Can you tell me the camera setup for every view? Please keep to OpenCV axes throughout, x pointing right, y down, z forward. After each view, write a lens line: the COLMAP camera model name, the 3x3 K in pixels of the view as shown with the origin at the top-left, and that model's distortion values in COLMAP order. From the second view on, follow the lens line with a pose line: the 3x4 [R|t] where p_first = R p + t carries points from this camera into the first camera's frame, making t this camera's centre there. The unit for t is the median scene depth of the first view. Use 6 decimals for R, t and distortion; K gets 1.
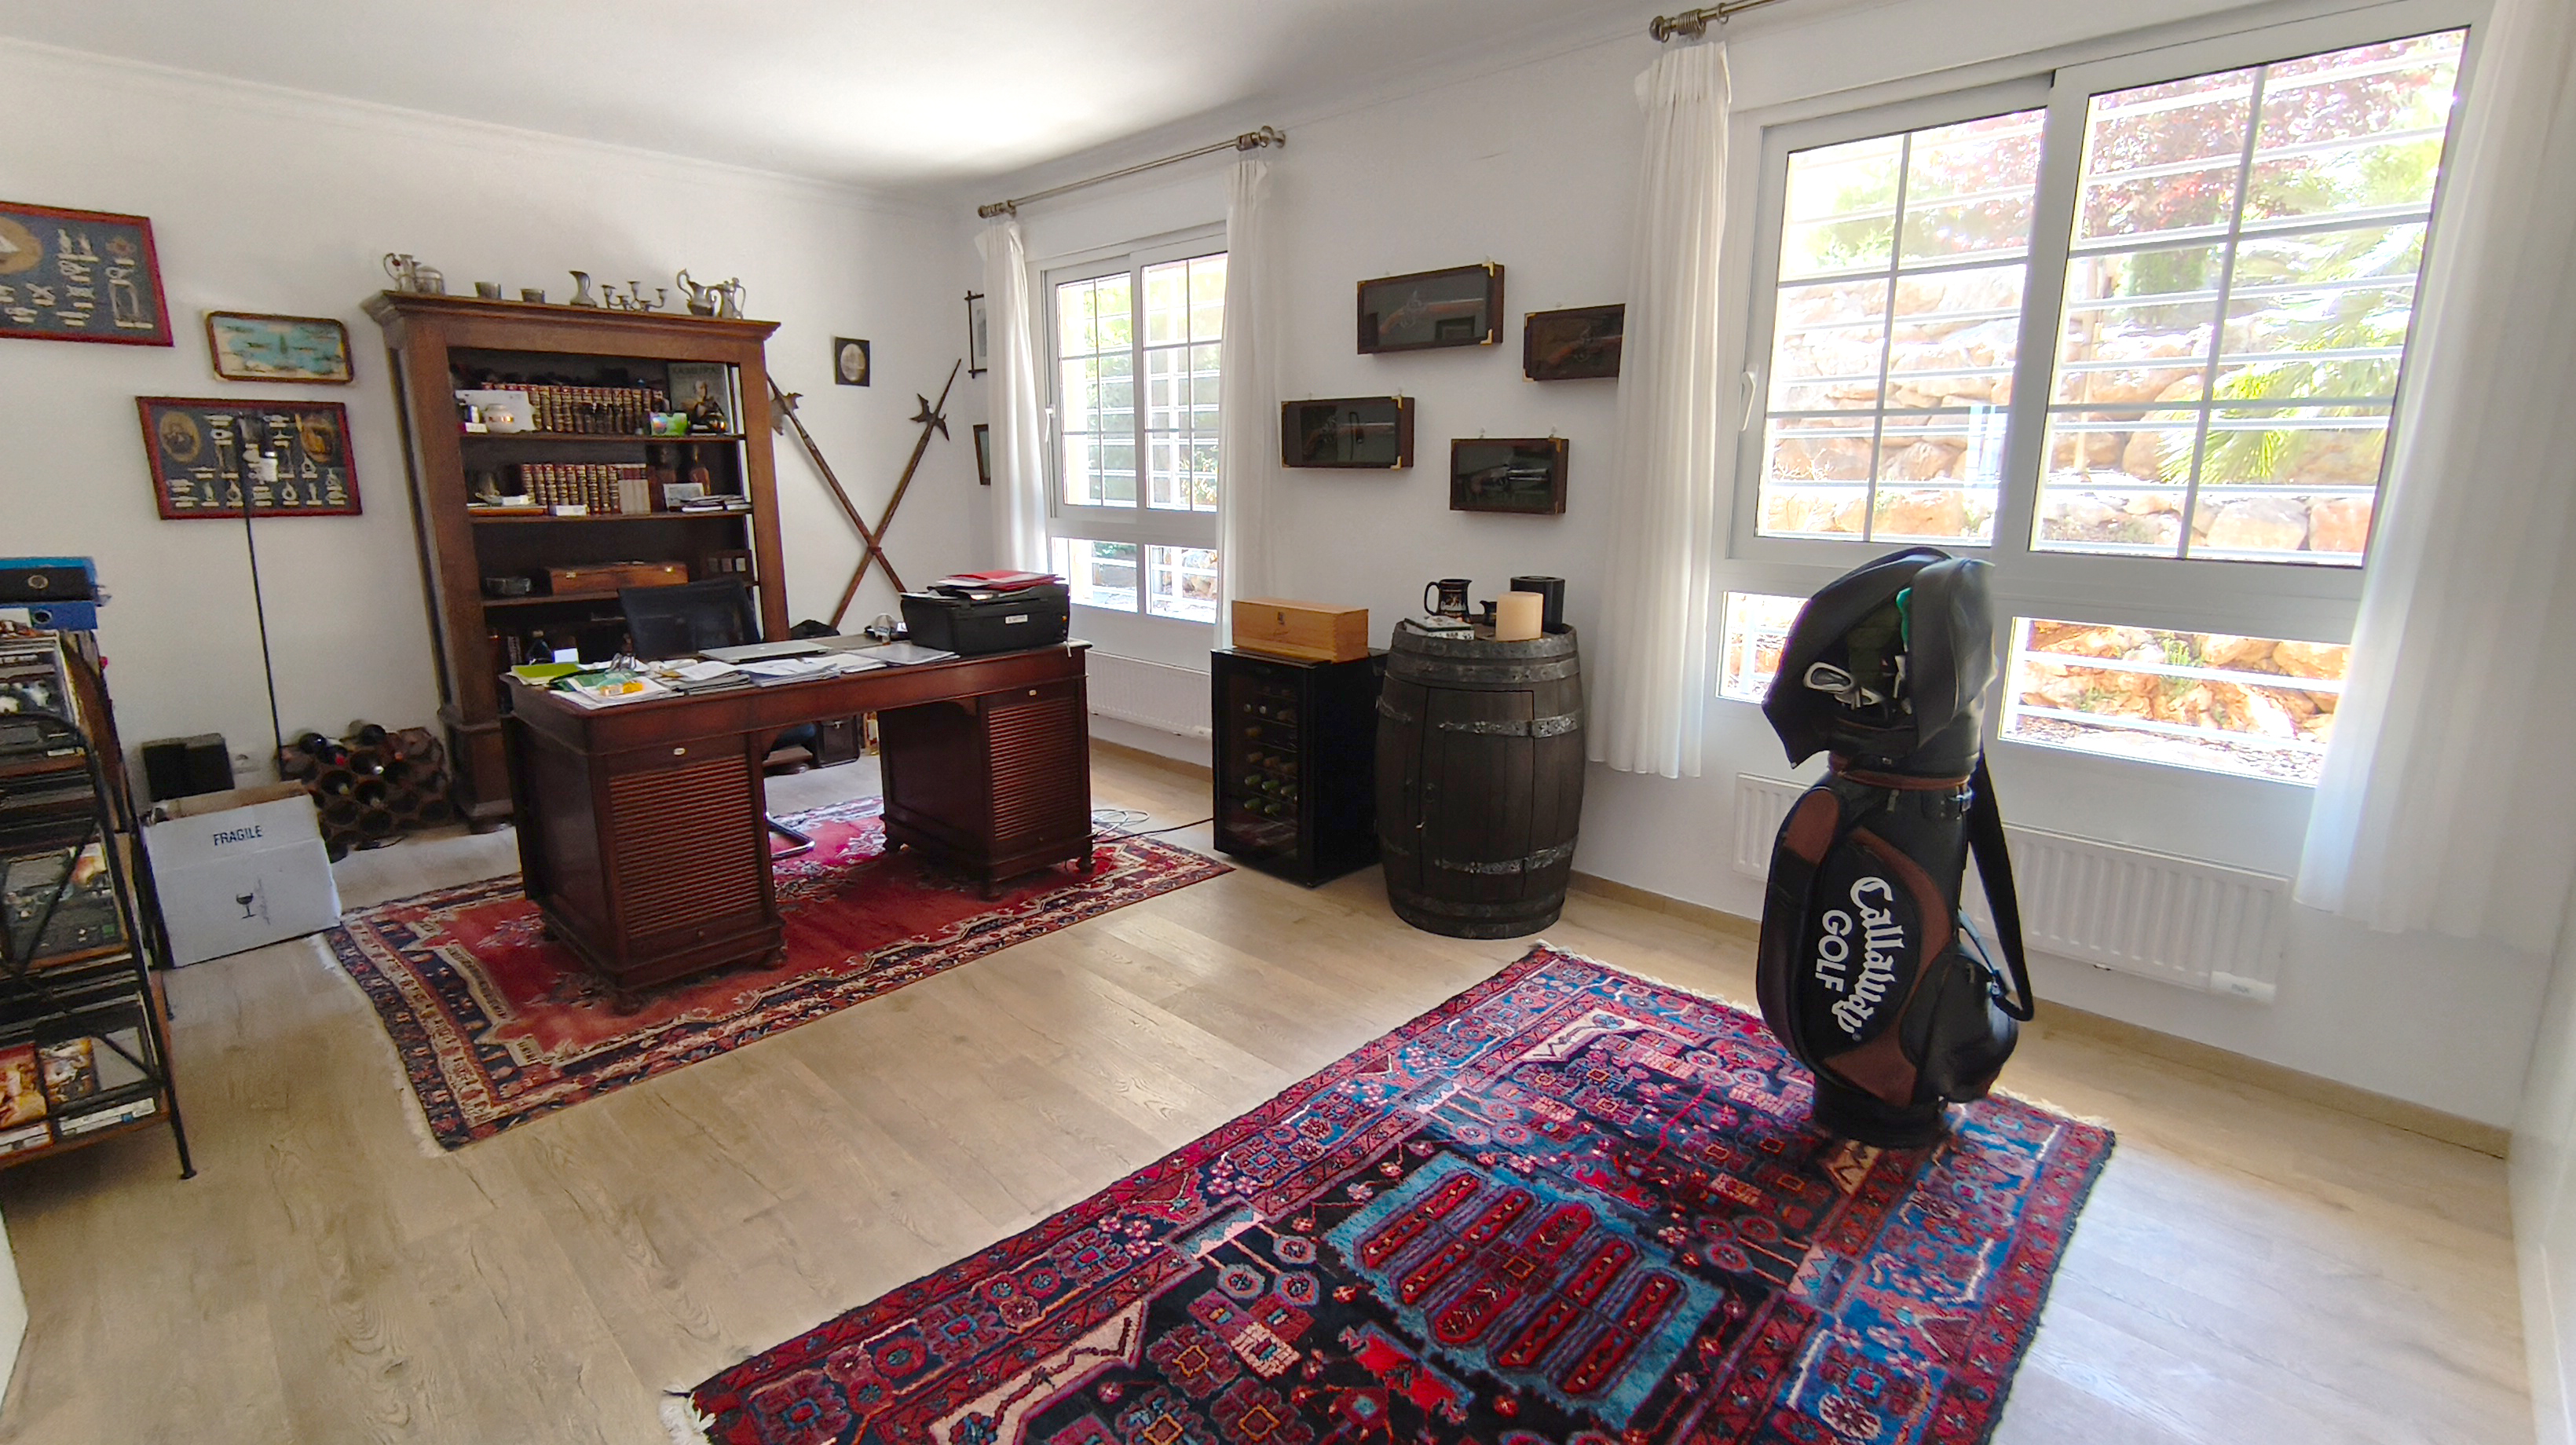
lens RADIAL K [[1118.2, 0, 1284.6], [0, 1118.2, 695.4], [0, 0, 1]] dist [0.000027, 0.000229]
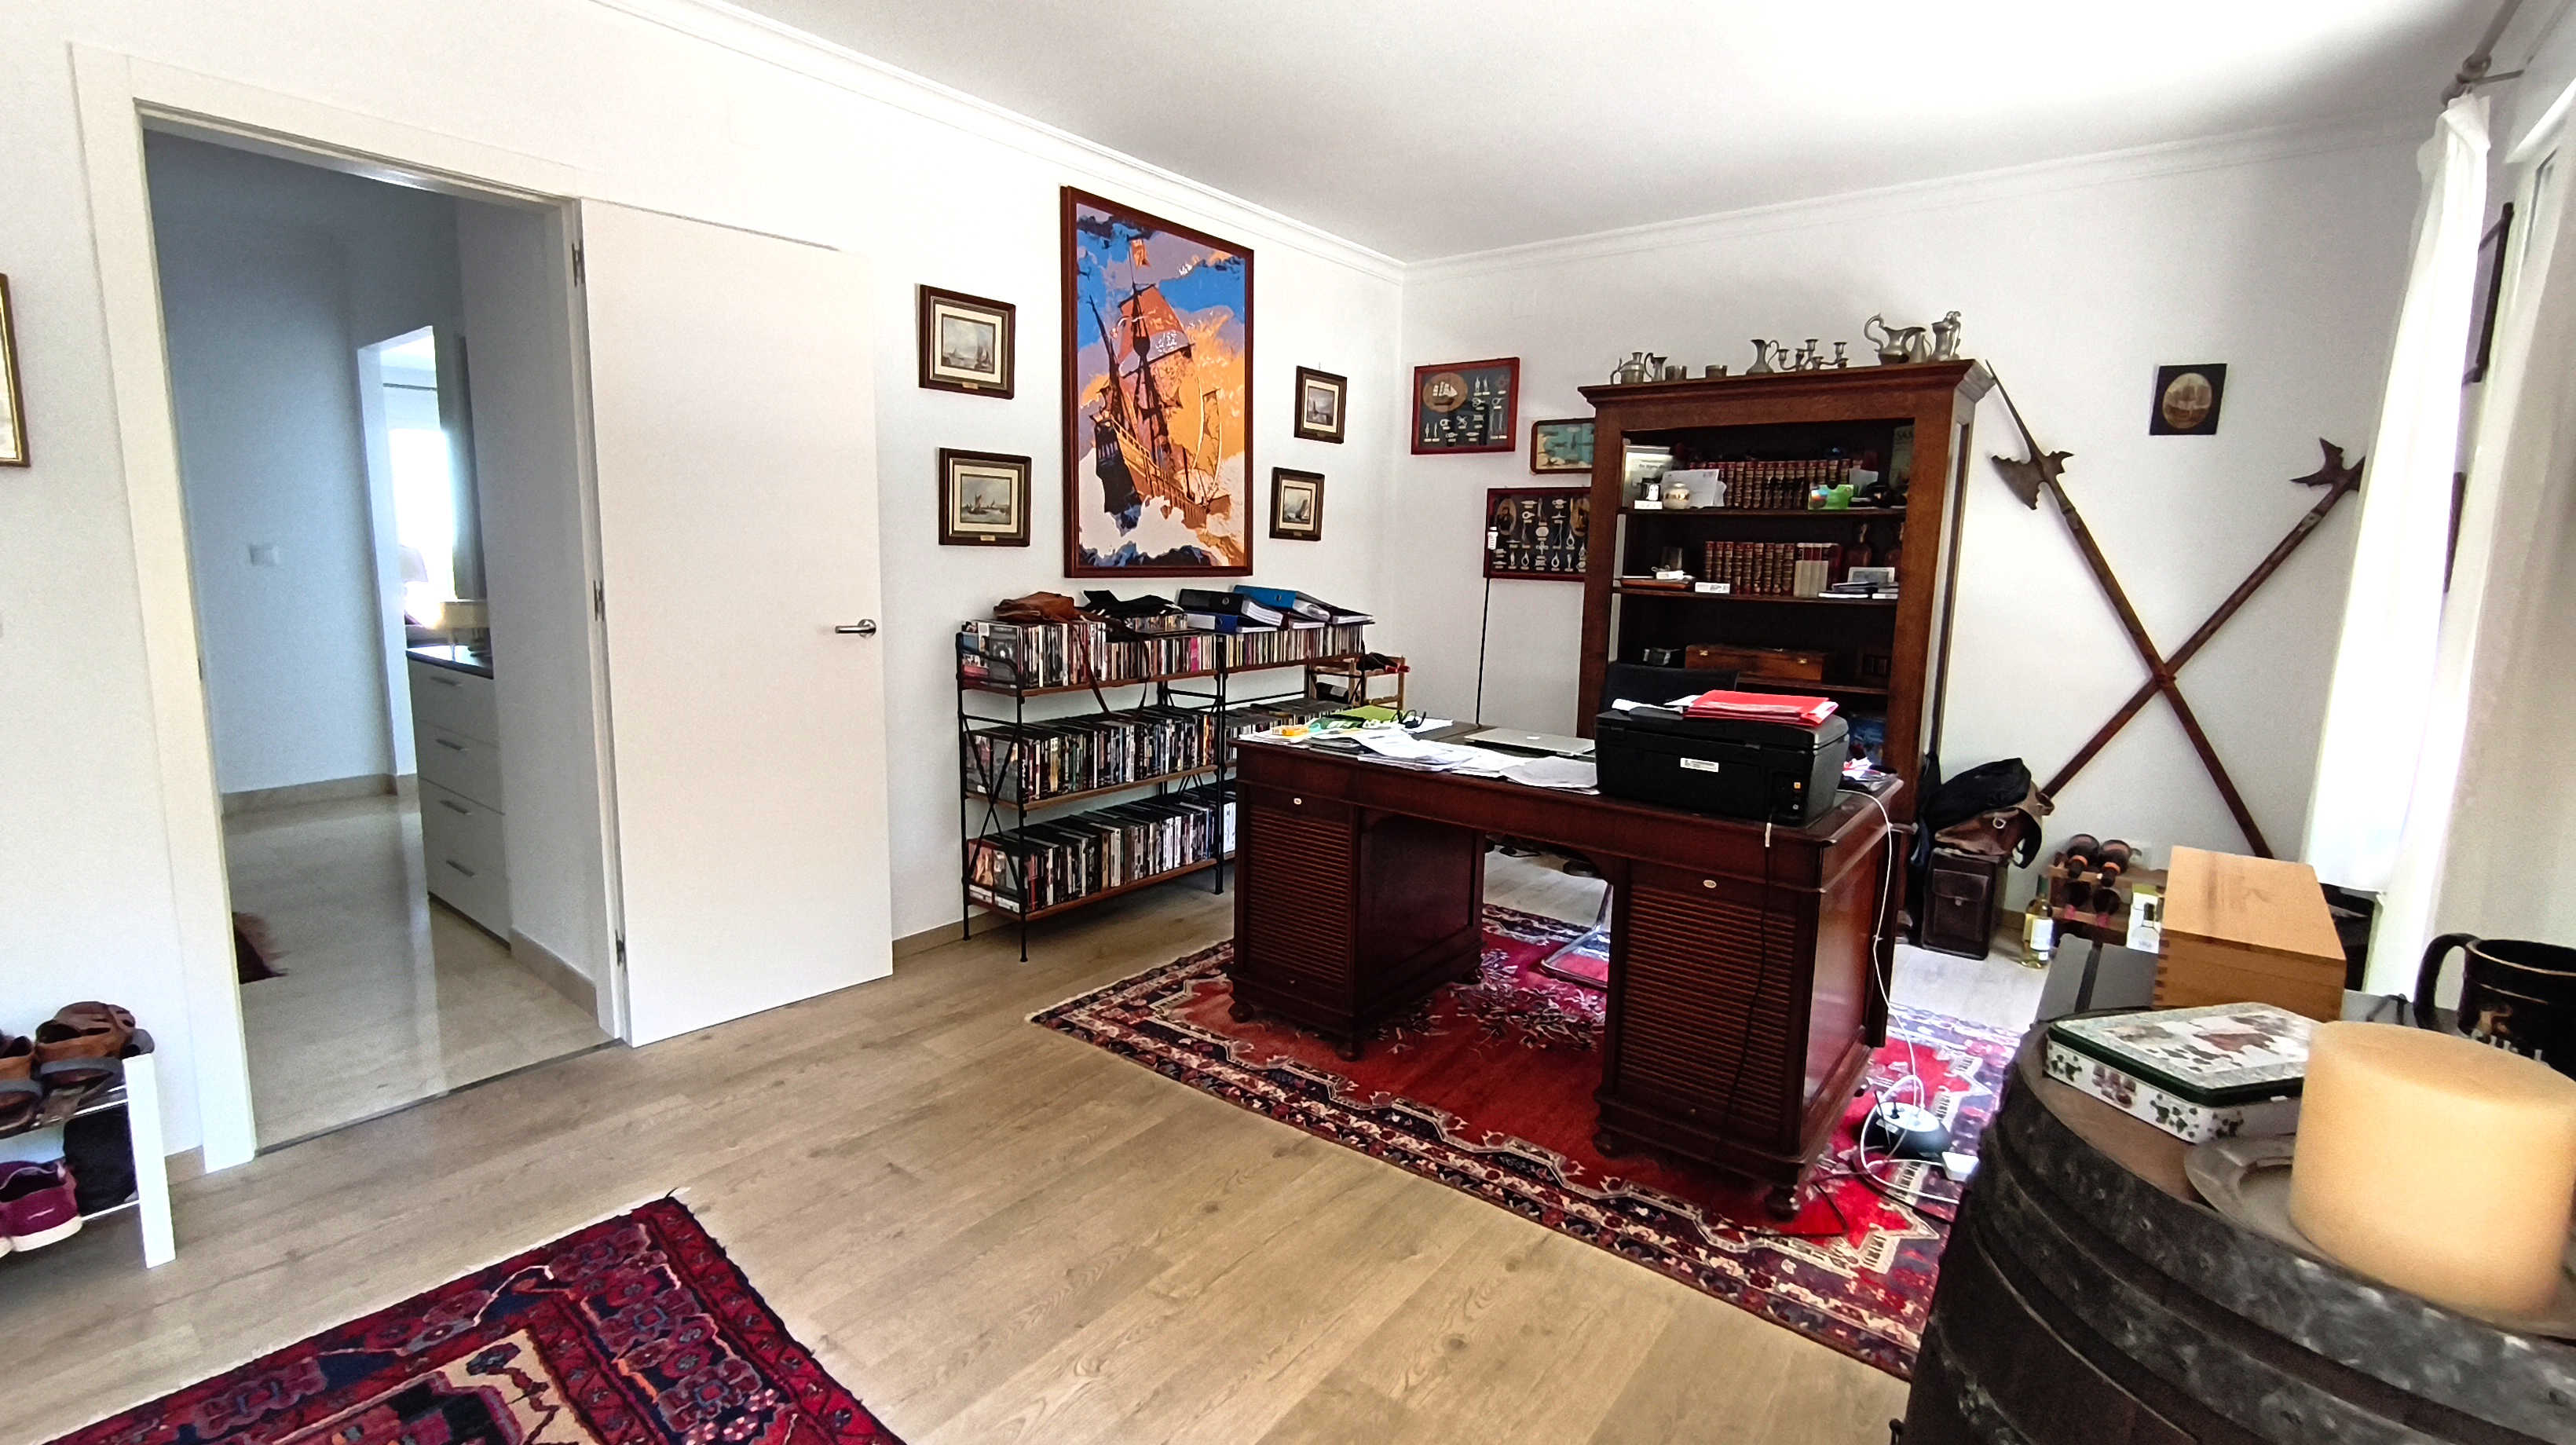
lens RADIAL K [[1118.2, 0, 1284.6], [0, 1118.2, 695.4], [0, 0, 1]] dist [0.000027, 0.000229]
pose [[0.111035, 0.137811, -0.984215, 0.366341], [-0.224847, 0.968143, 0.110194, -0.124320], [0.968047, 0.209063, 0.138485, 0.665558]]
